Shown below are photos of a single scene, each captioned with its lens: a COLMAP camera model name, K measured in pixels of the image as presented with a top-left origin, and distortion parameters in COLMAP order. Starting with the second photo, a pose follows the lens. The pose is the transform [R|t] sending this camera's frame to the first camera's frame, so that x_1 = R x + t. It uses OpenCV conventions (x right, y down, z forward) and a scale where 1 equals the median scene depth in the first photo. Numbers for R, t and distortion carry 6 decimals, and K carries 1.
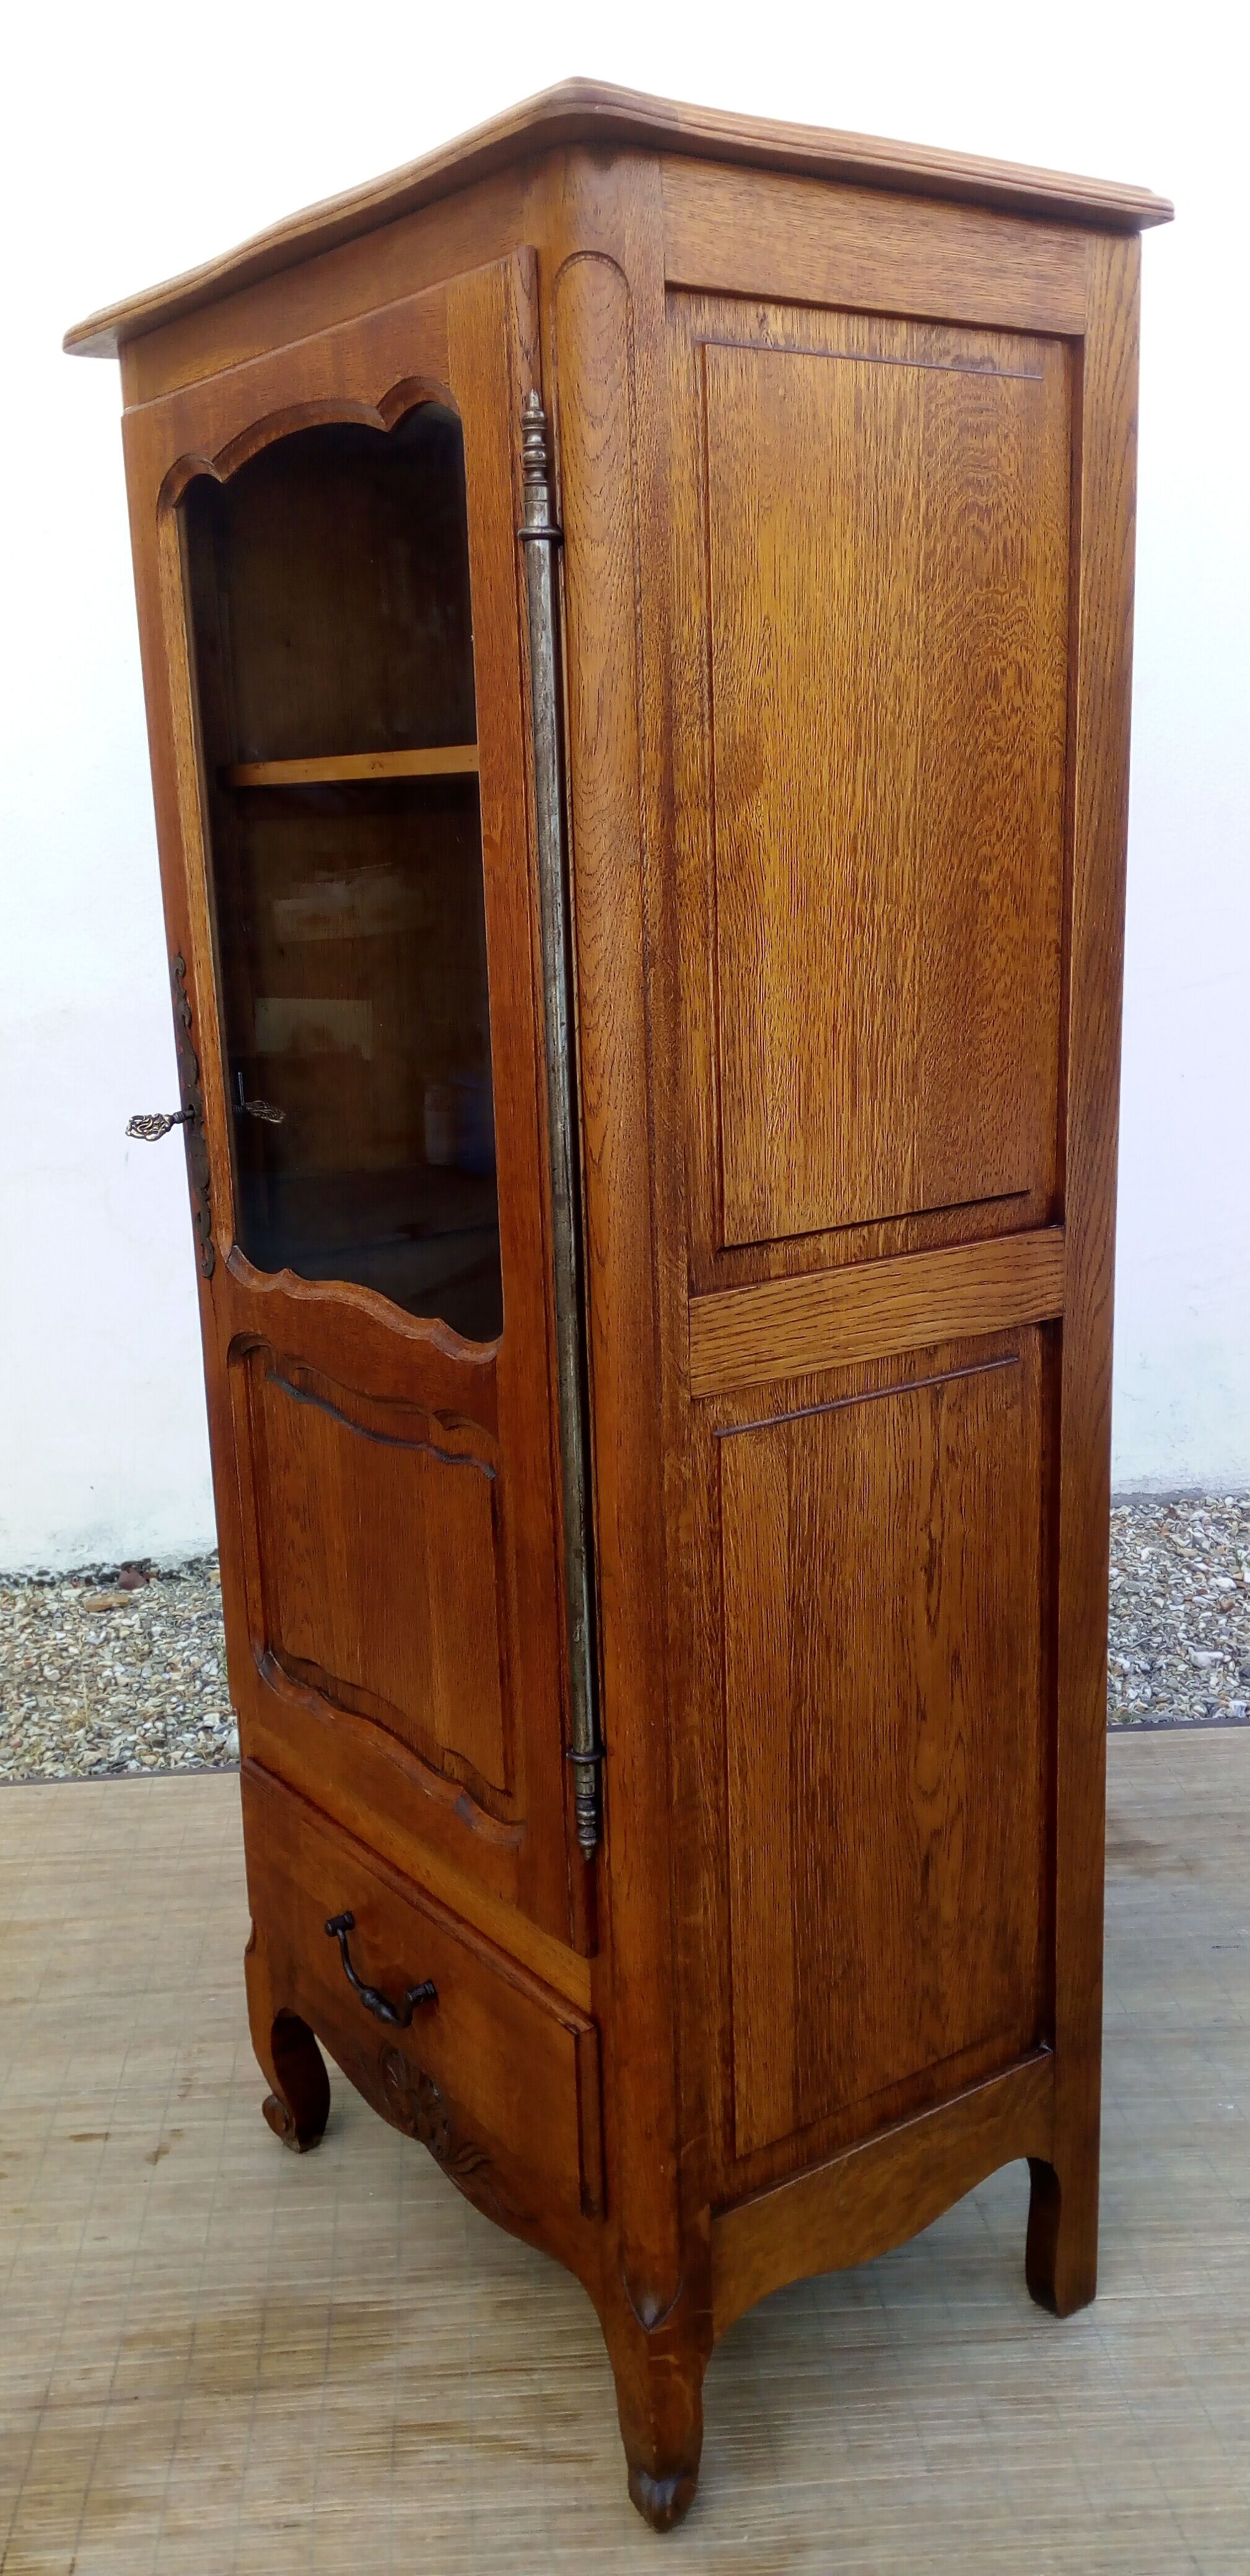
lens RADIAL K [[2049.6, 0, 625.0], [0, 2049.6, 1288.0], [0, 0, 1]] dist [0.039722, -0.105861]
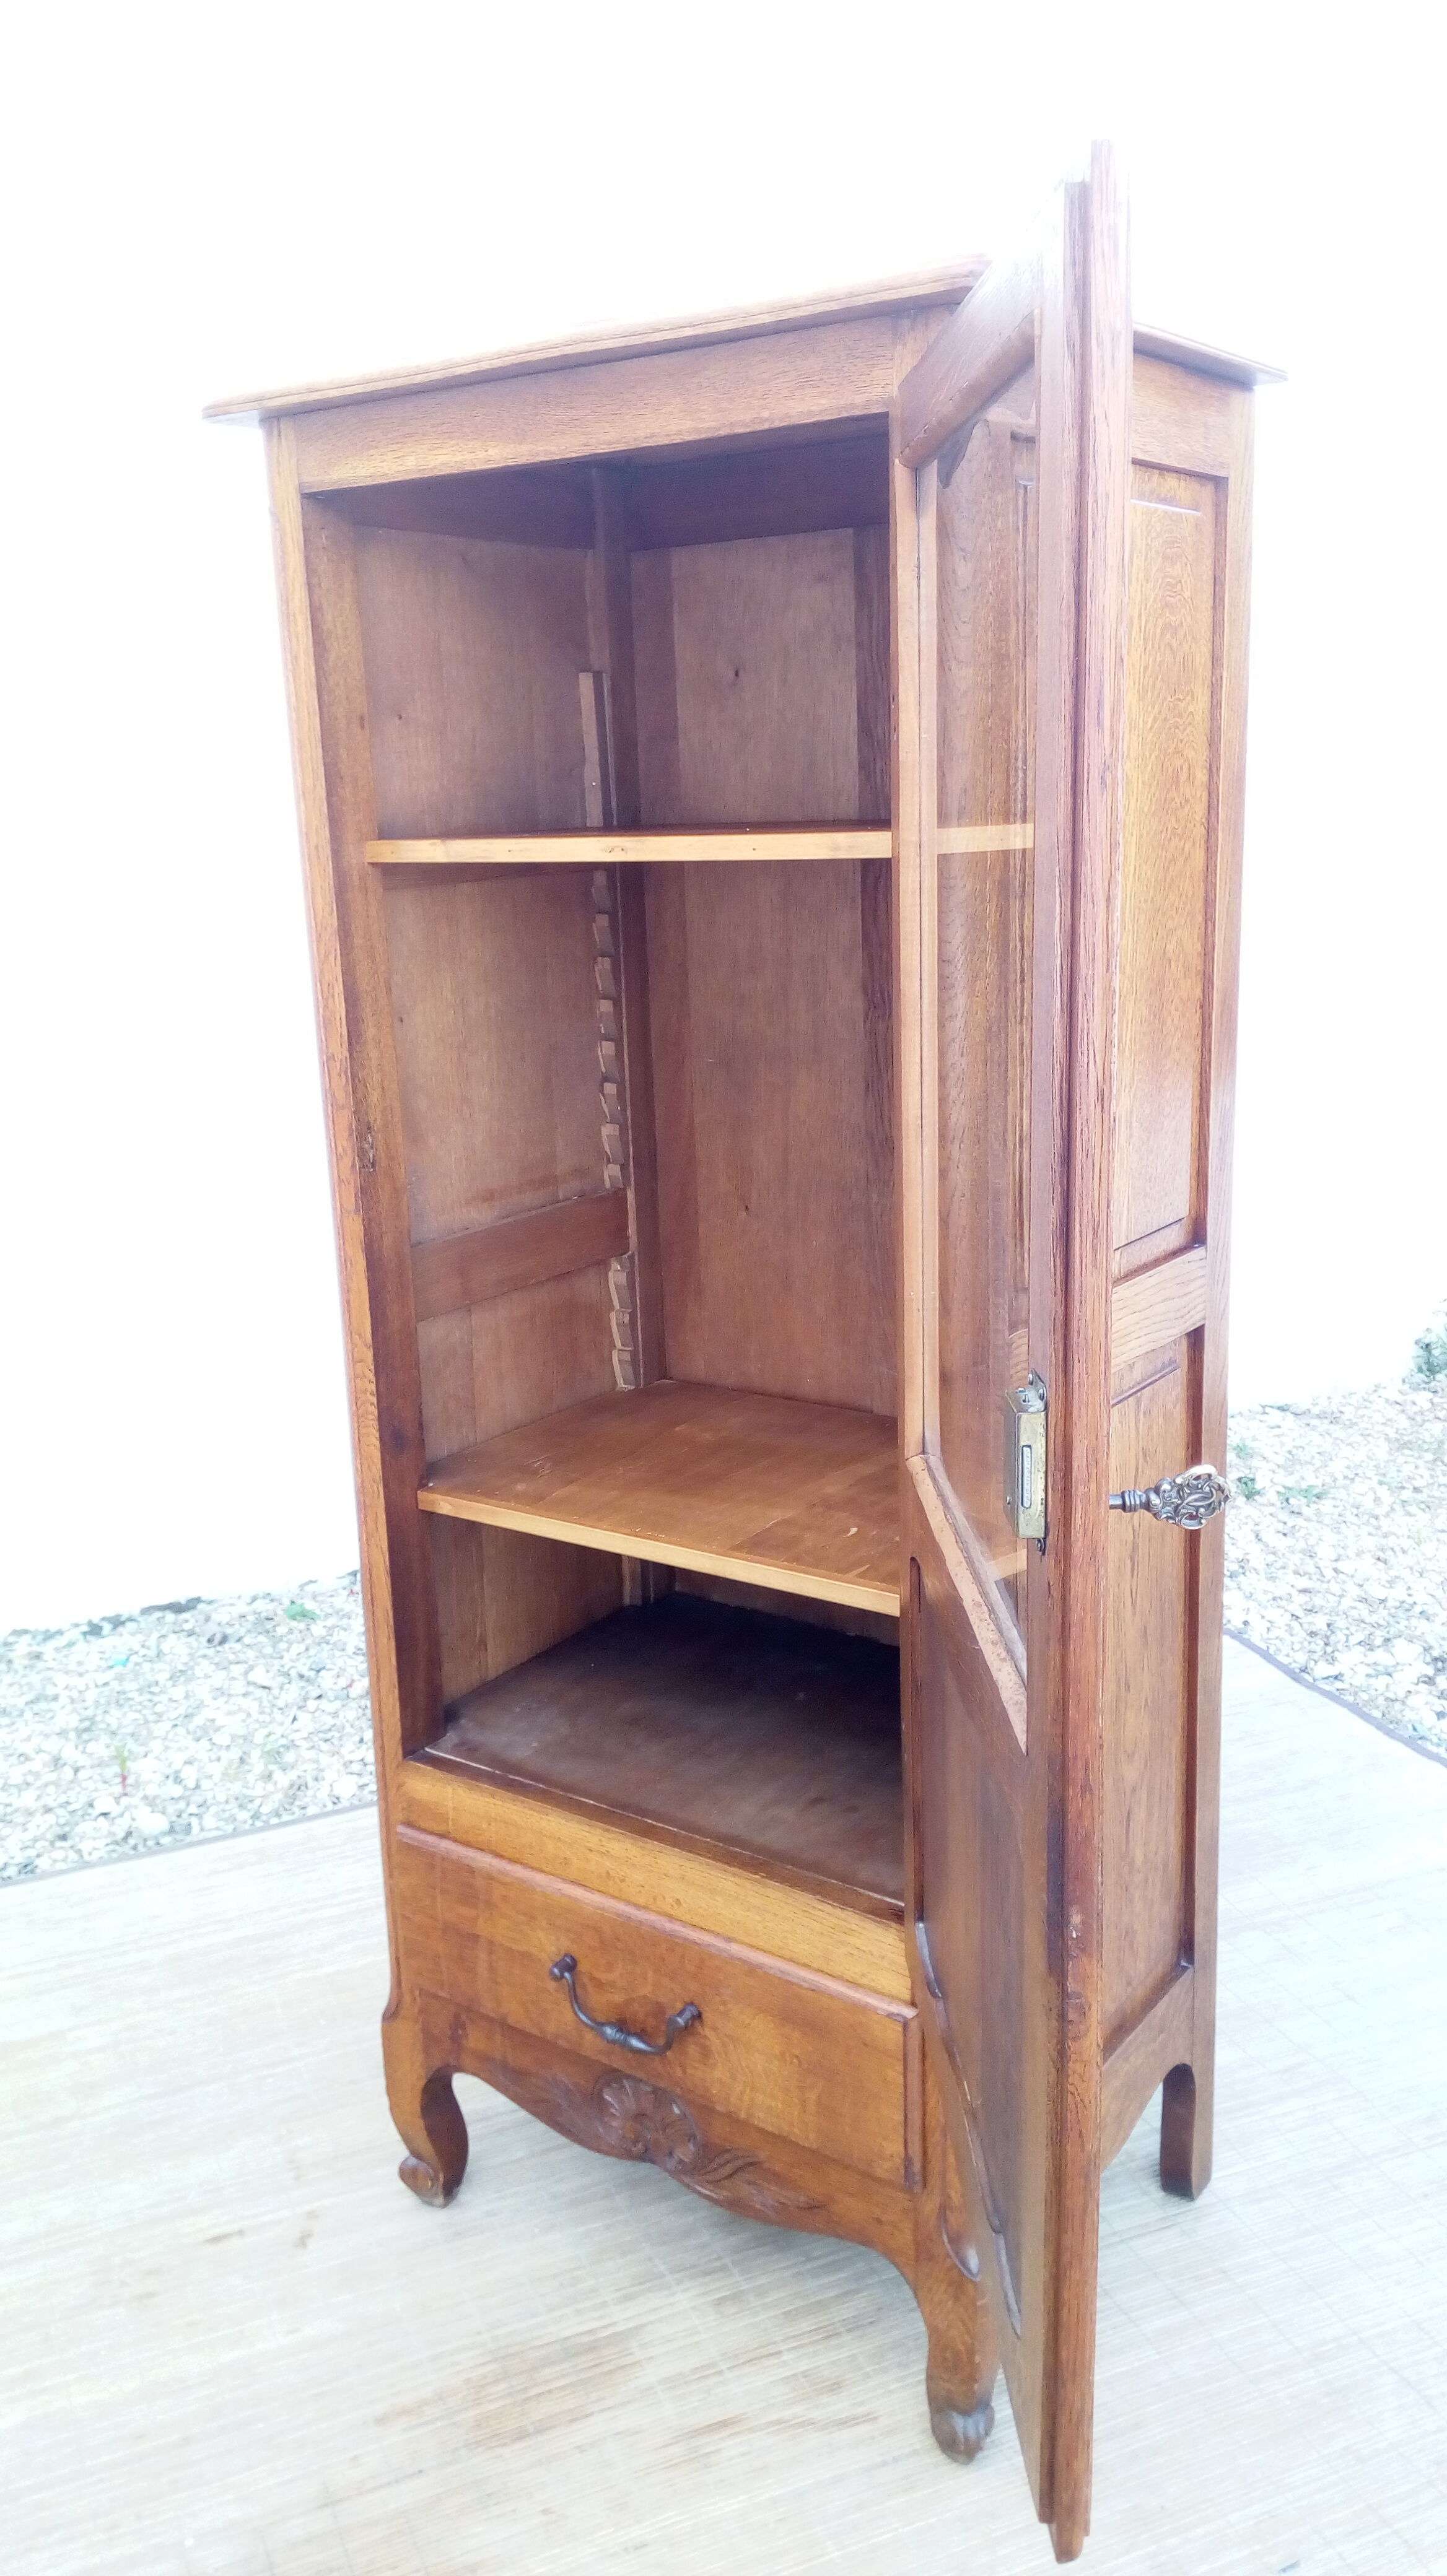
lens RADIAL K [[2013.8, 0, 723.5], [0, 2013.8, 1288.0], [0, 0, 1]] dist [0.053553, -0.140280]
pose [[0.948662, -0.074257, 0.307451, -0.369178], [0.074814, 0.997147, 0.009992, -0.035723], [-0.307316, 0.013523, 0.951512, 0.008828]]
